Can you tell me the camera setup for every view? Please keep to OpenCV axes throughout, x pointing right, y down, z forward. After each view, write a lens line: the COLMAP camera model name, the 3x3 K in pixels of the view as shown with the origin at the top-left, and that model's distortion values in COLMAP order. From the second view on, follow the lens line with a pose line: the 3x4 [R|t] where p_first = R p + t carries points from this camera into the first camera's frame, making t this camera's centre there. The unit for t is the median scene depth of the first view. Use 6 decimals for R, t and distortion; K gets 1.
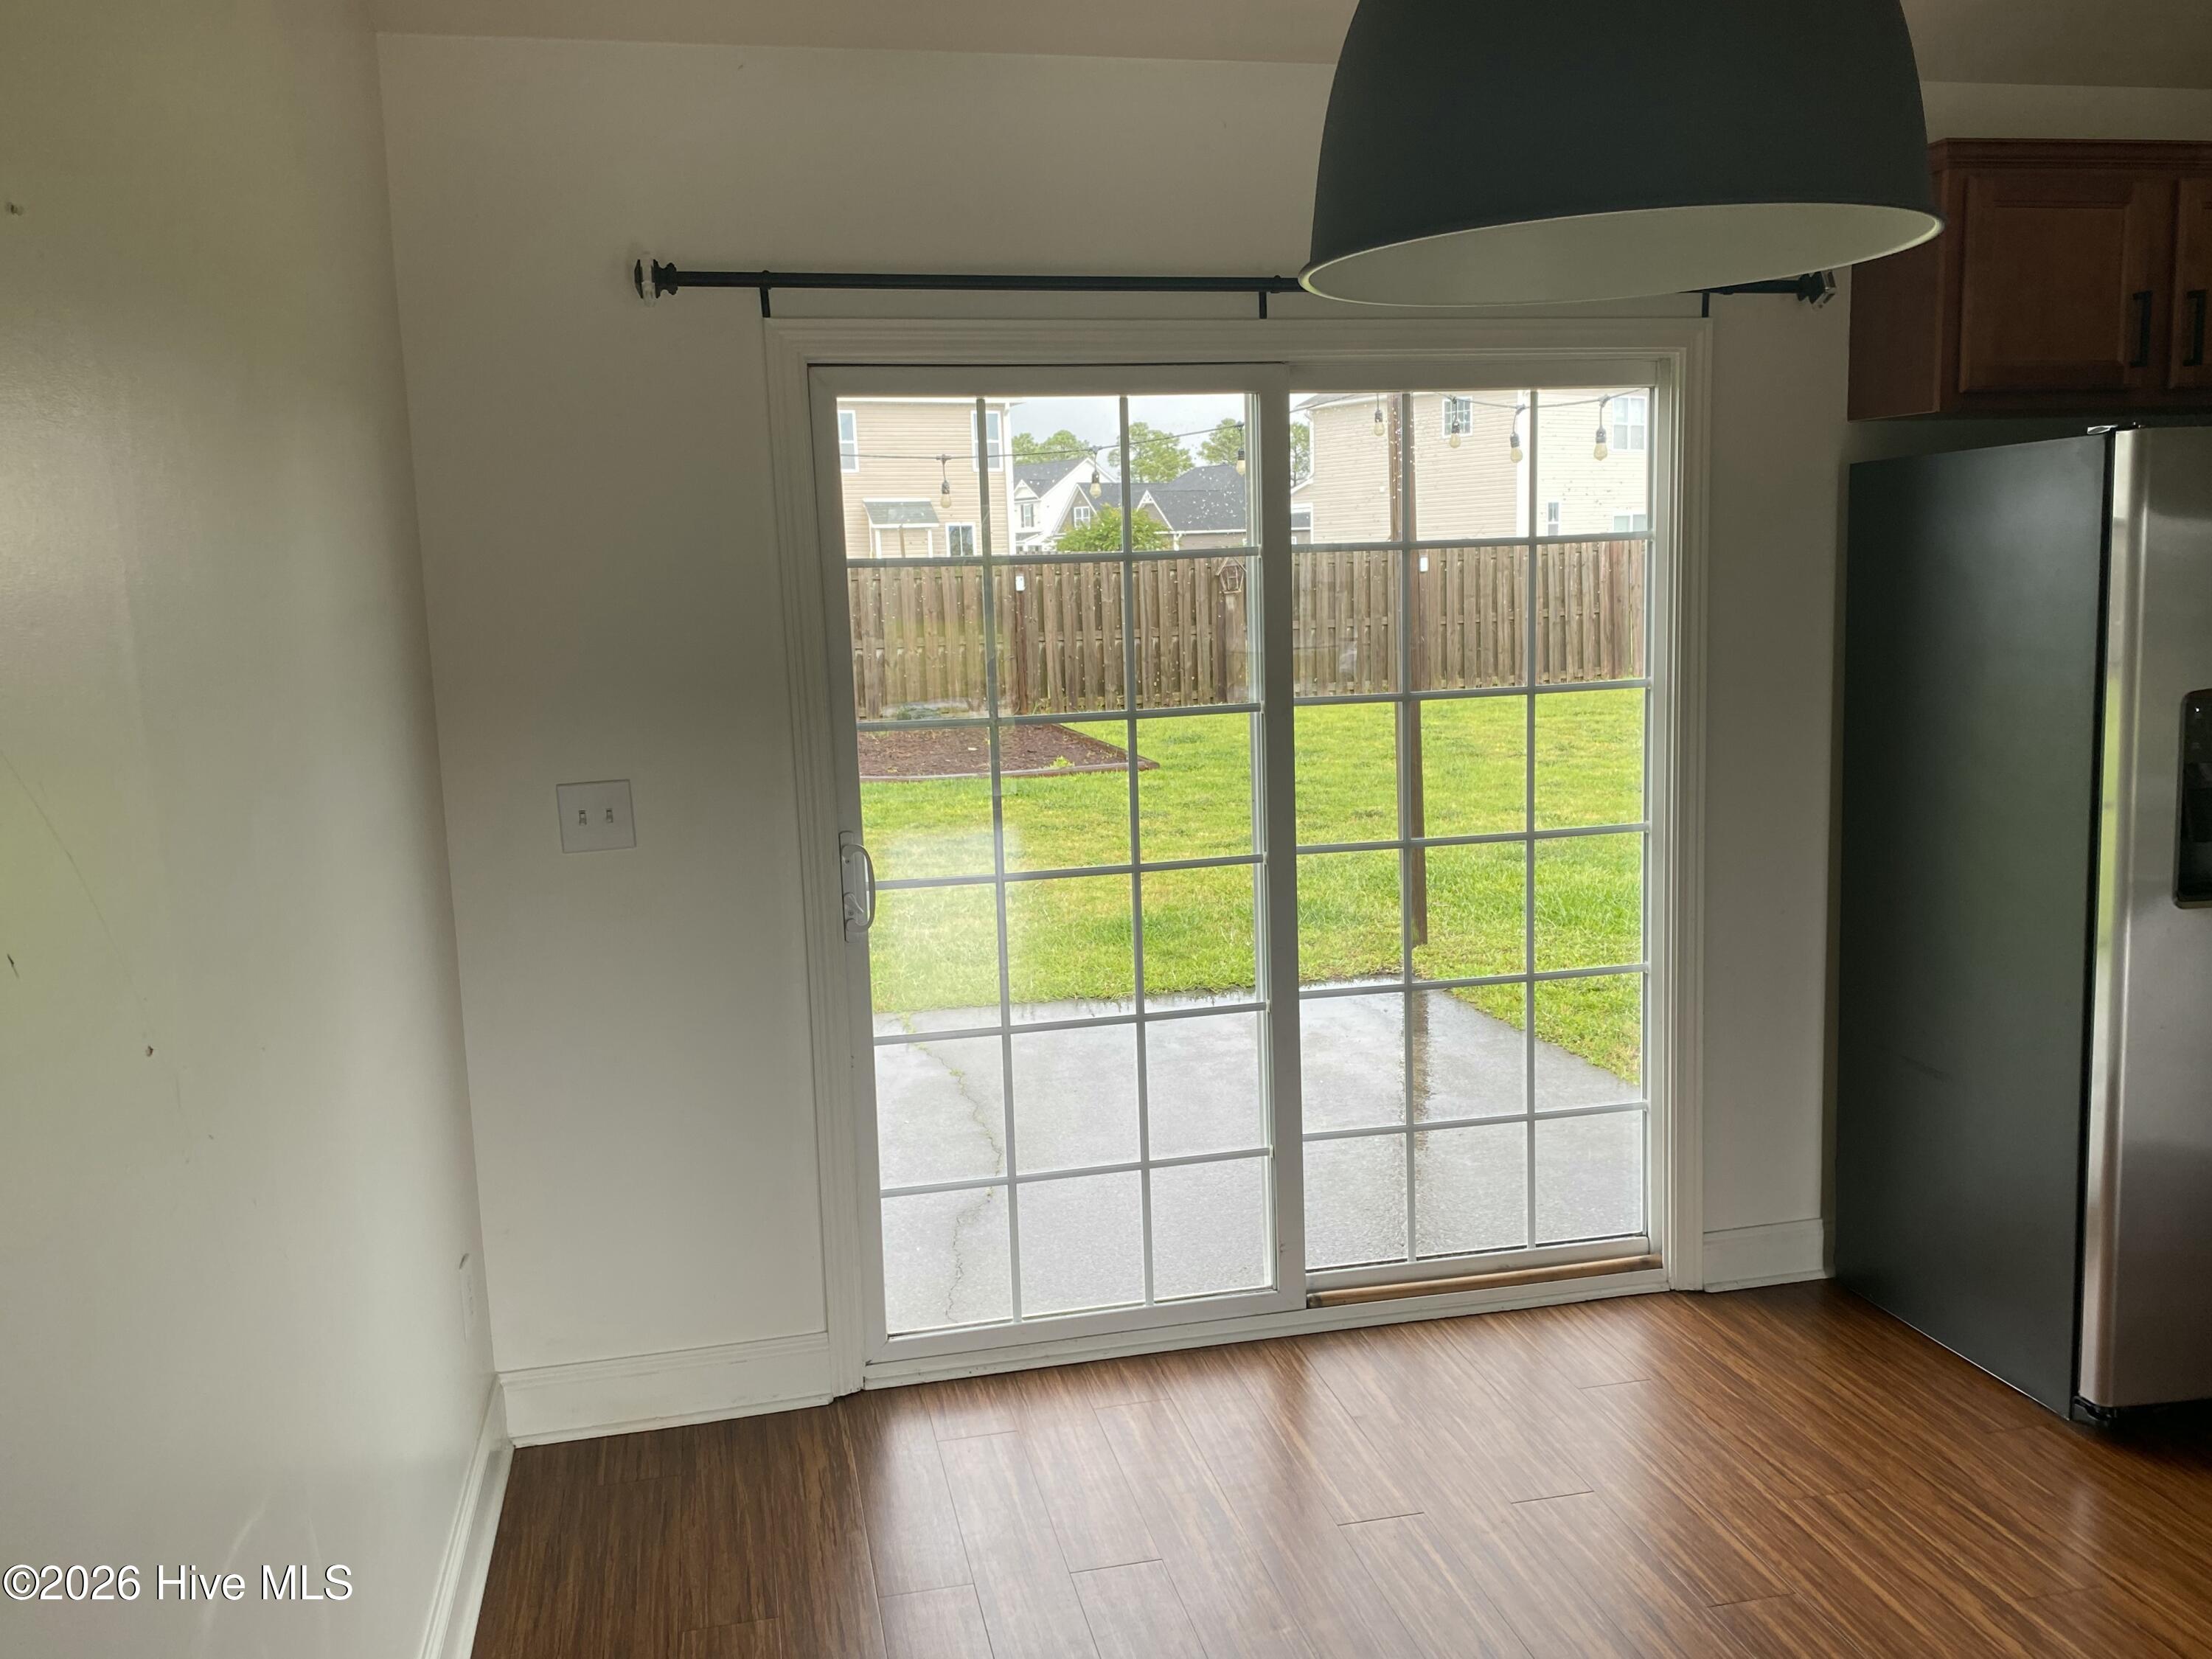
lens RADIAL K [[1883.5, 0, 1161.3], [0, 1883.5, 855.6], [0, 0, 1]] dist [0.028223, -0.009018]
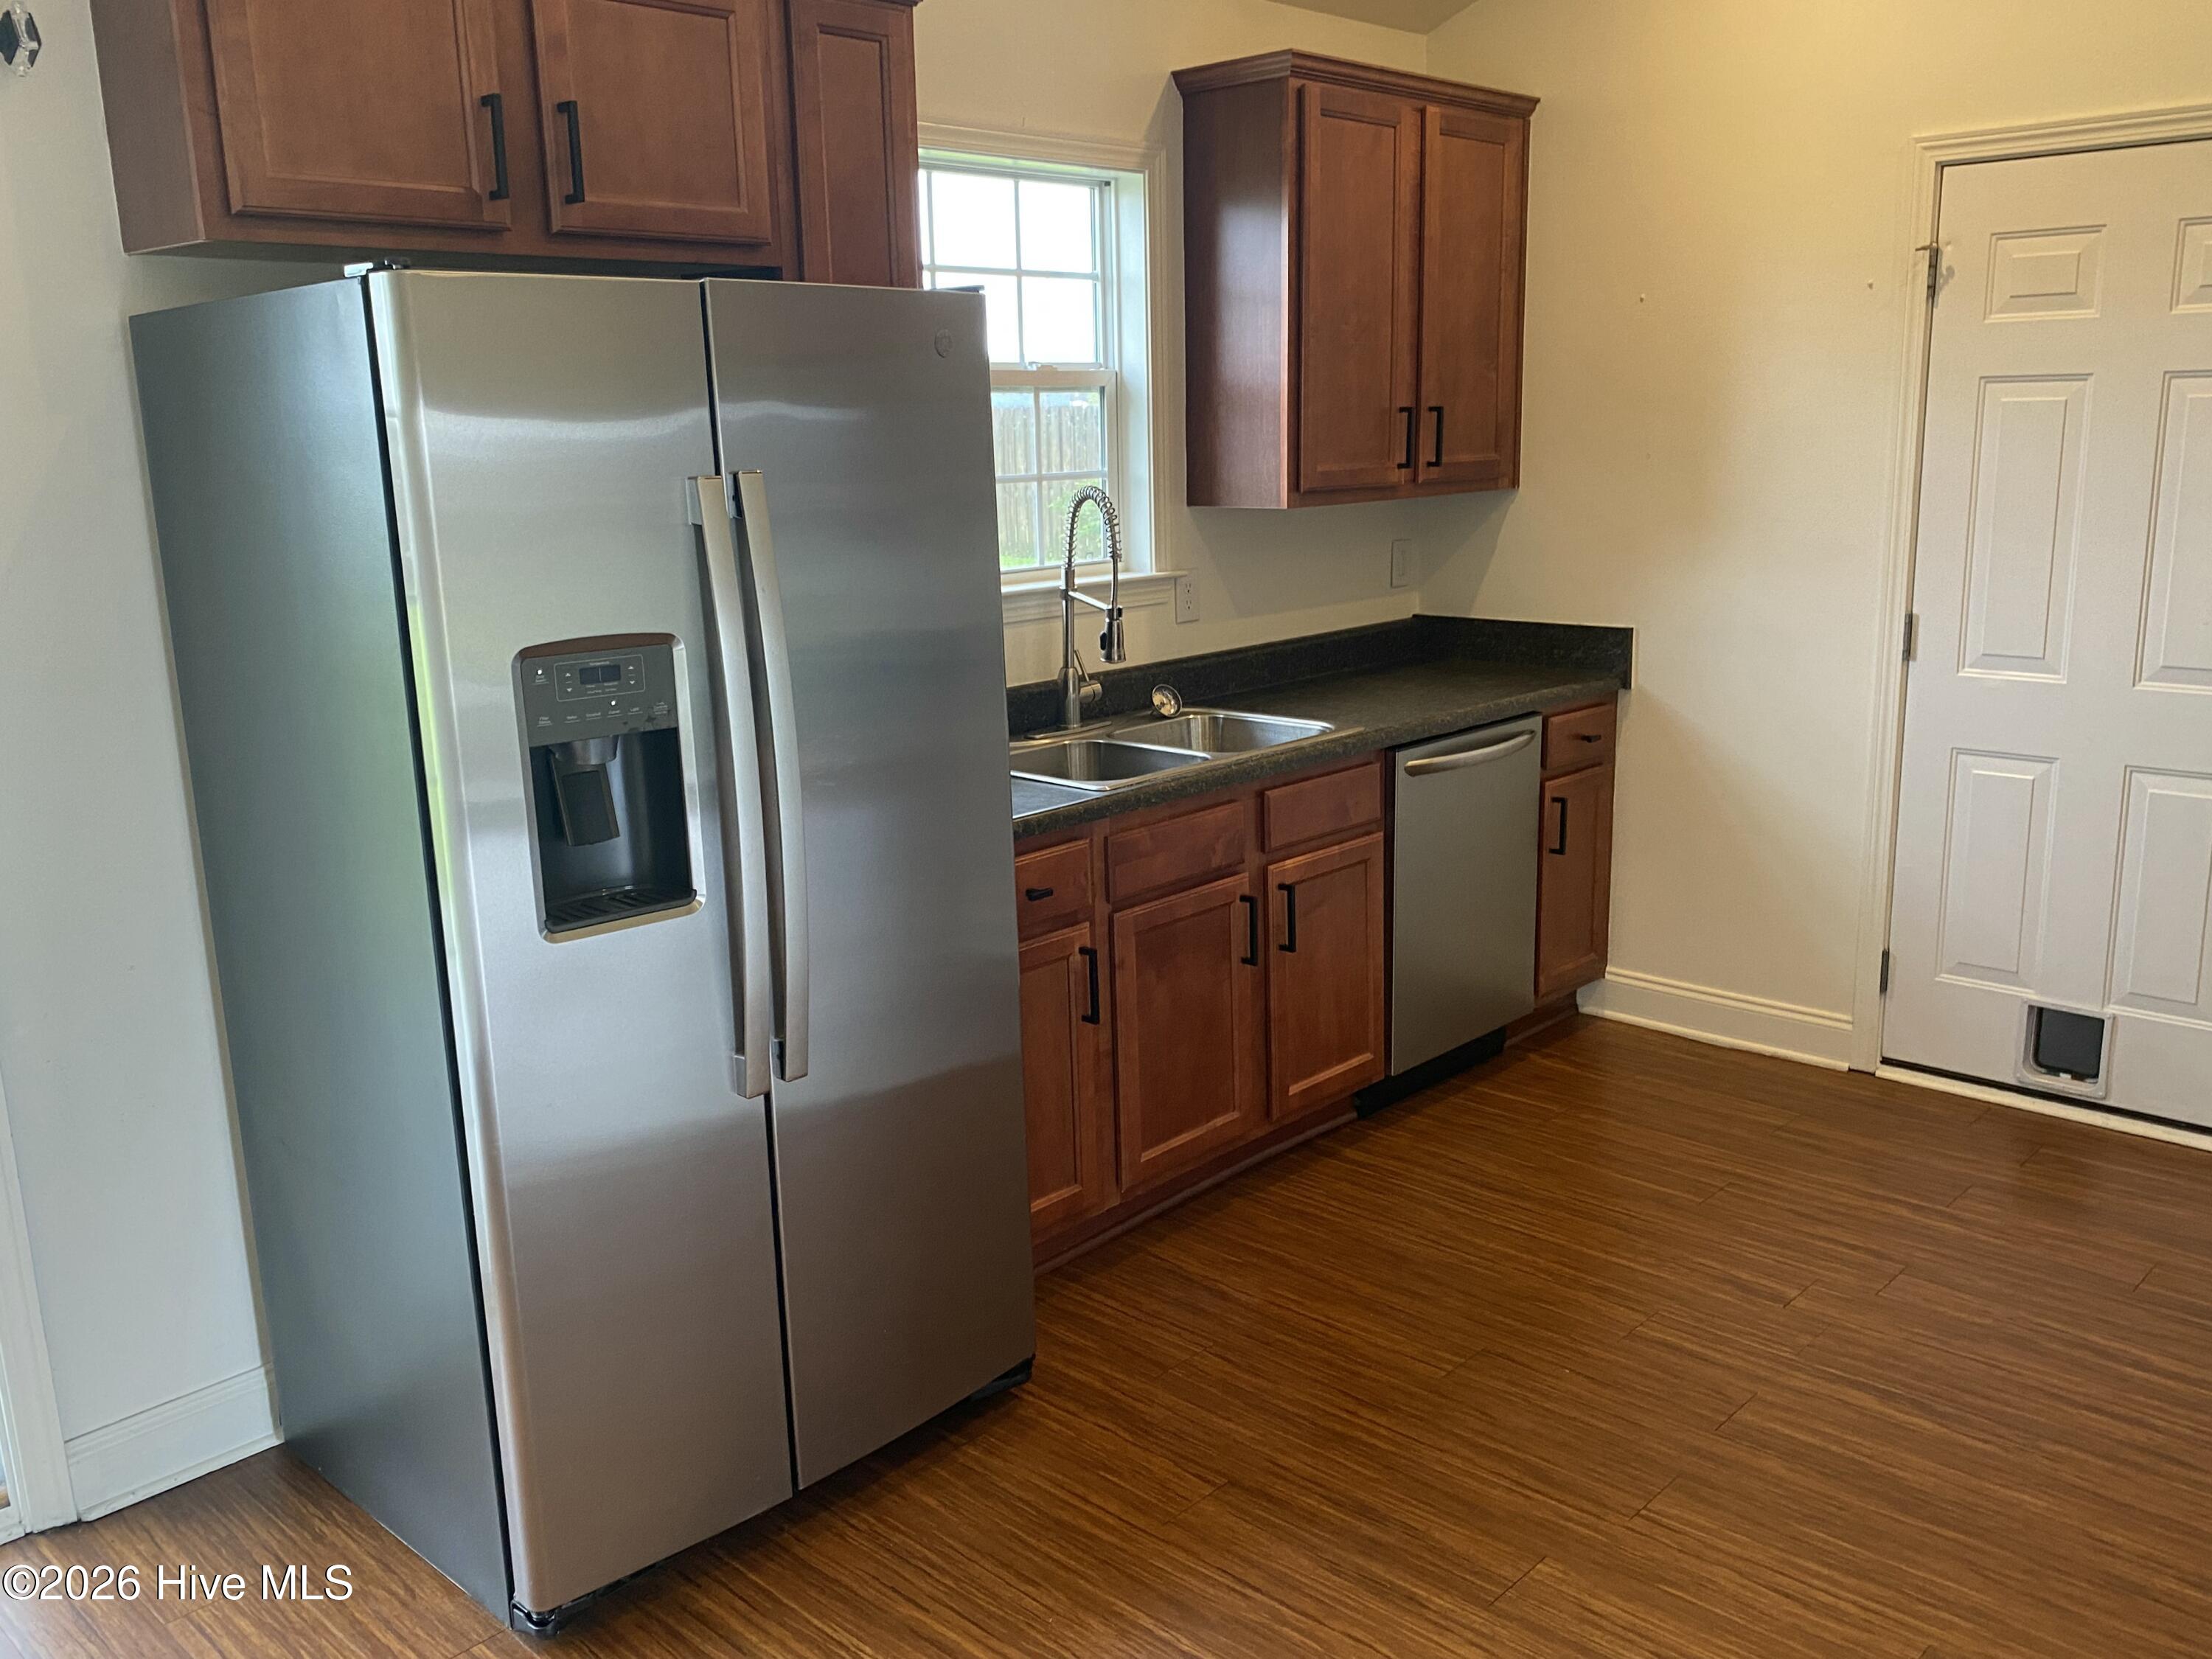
lens RADIAL K [[1883.5, 0, 1161.3], [0, 1883.5, 855.6], [0, 0, 1]] dist [0.028223, -0.009018]
pose [[0.827654, -0.116502, 0.549013, 0.287942], [0.085490, 0.992973, 0.081834, -0.038884], [-0.554689, -0.020795, 0.831798, 0.225450]]
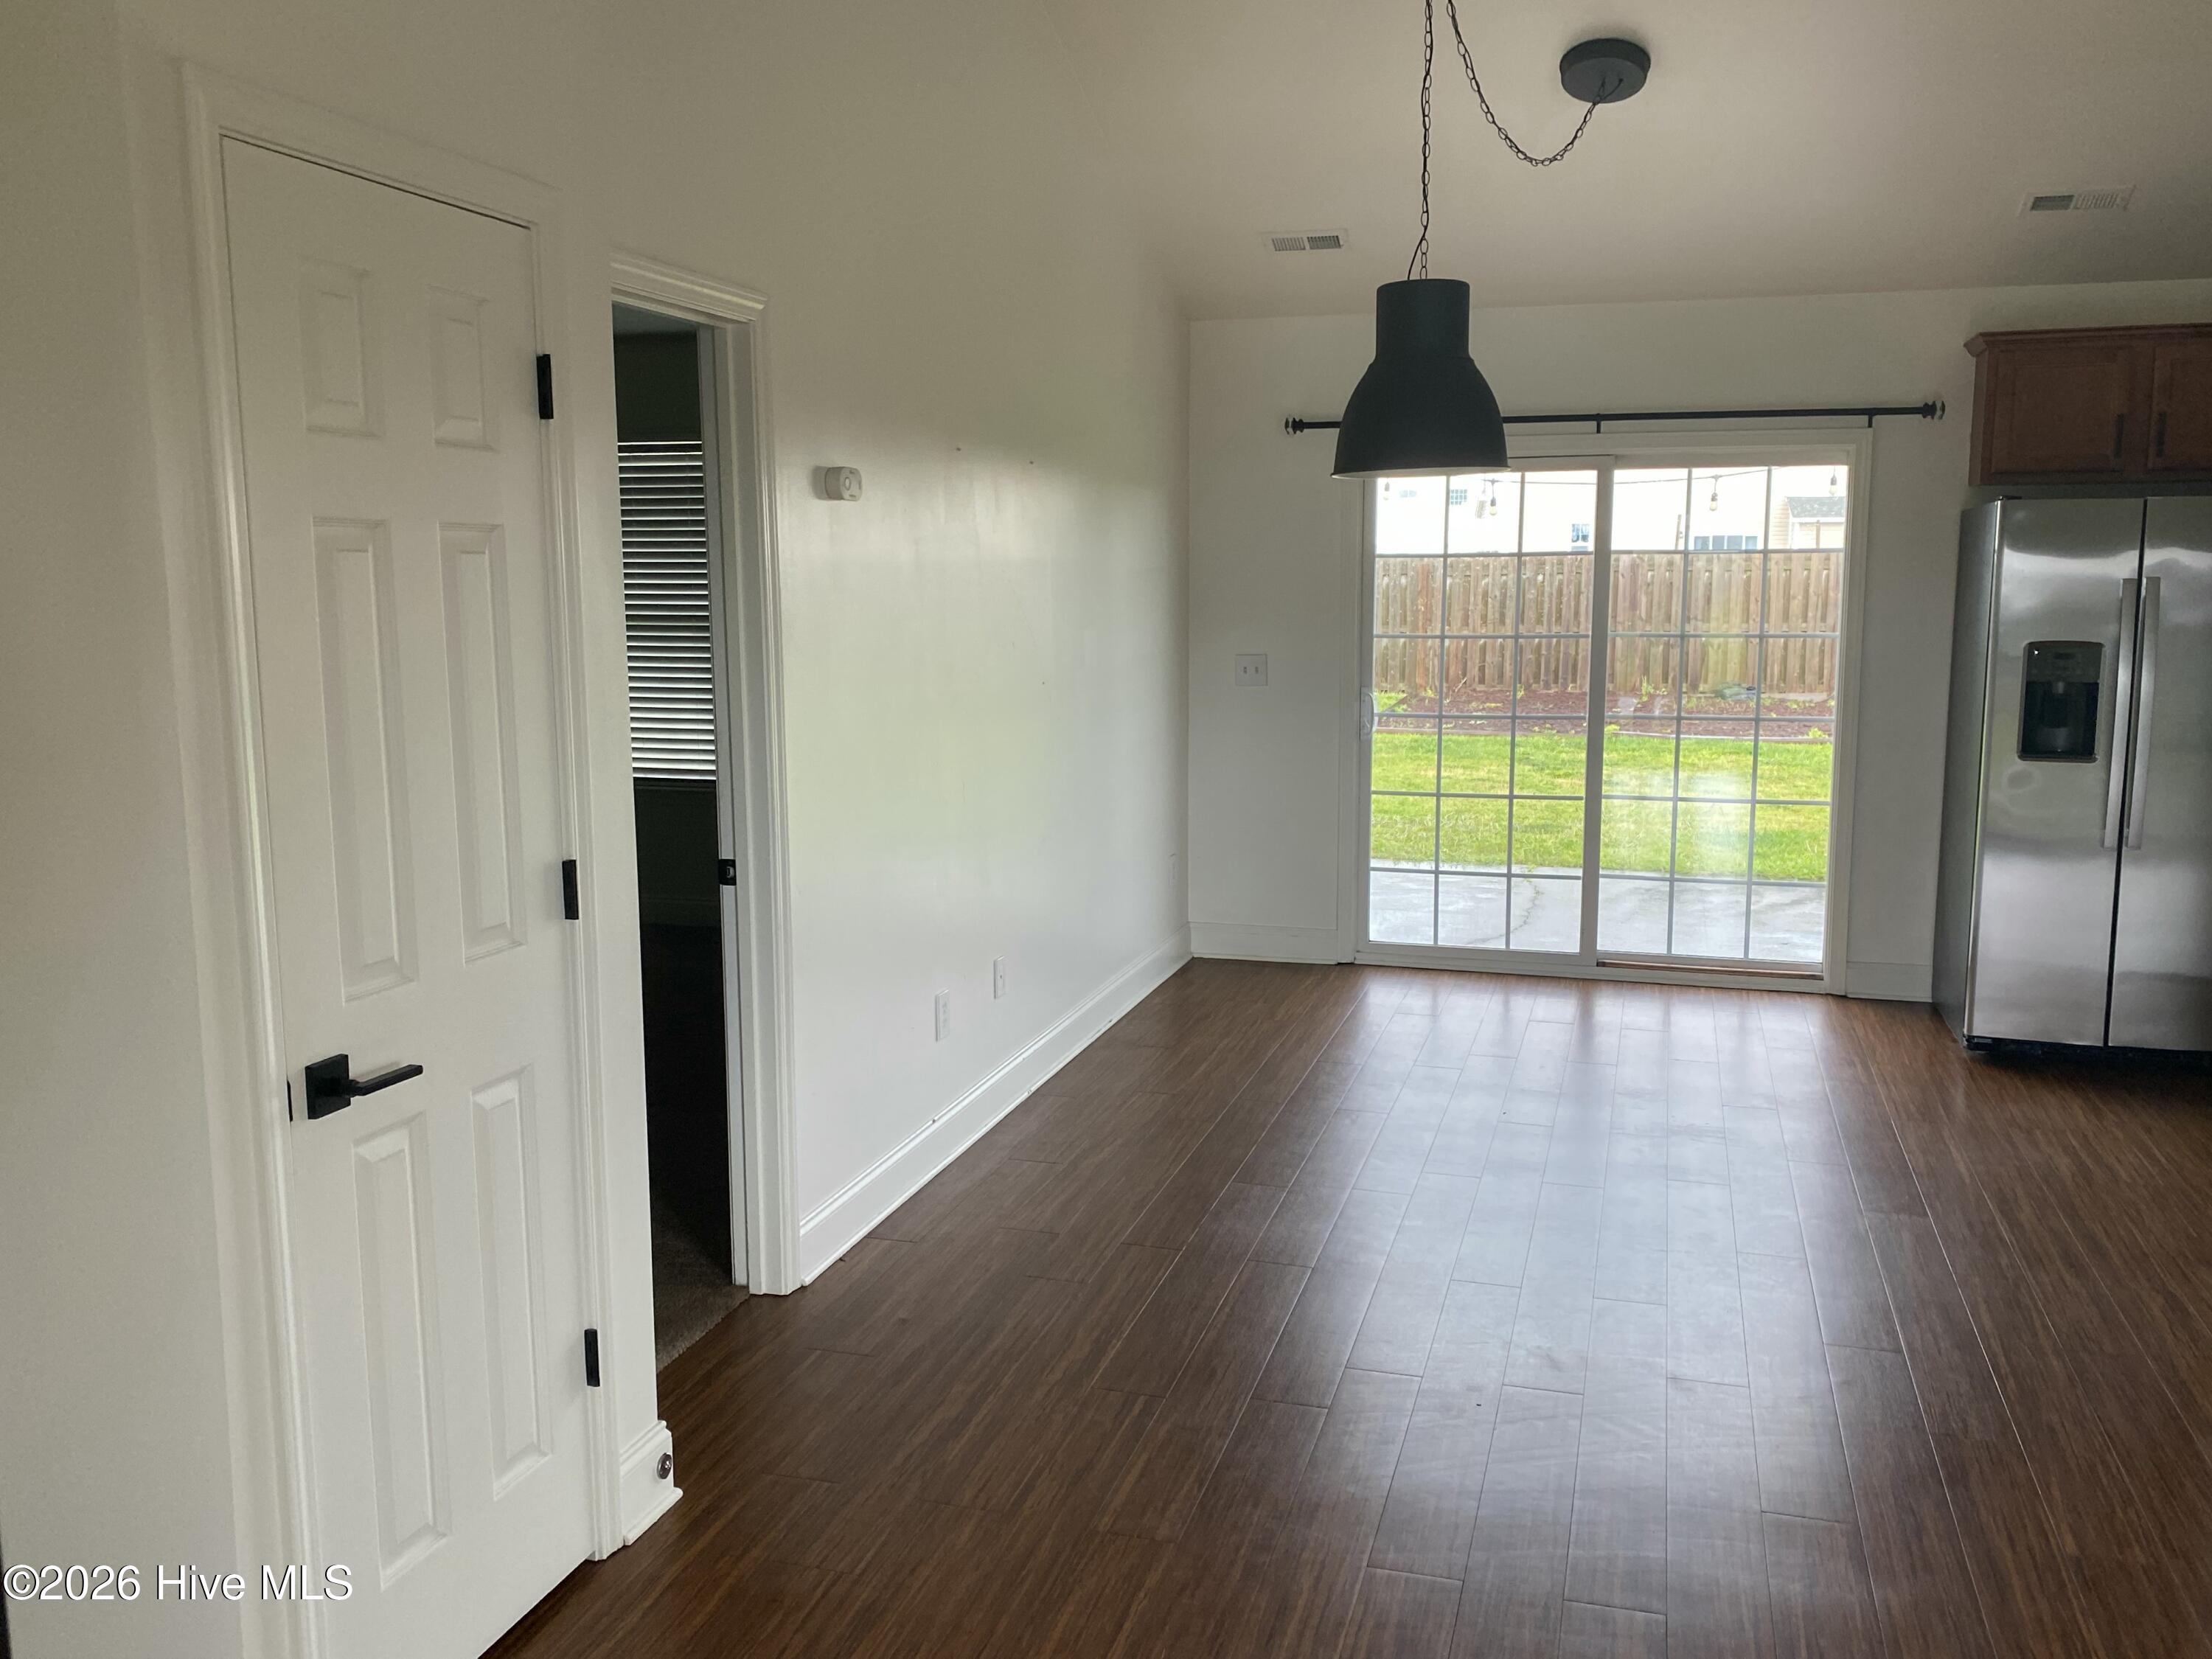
lens RADIAL K [[1871.3, 0, 1106.0], [0, 1871.3, 829.5], [0, 0, 1]] dist [-0.003556, -0.000568]
pose [[0.866491, 0.092687, -0.490513, 0.575280], [-0.094794, 0.995283, 0.020614, 0.121544], [0.490110, 0.028636, 0.871190, -0.869764]]
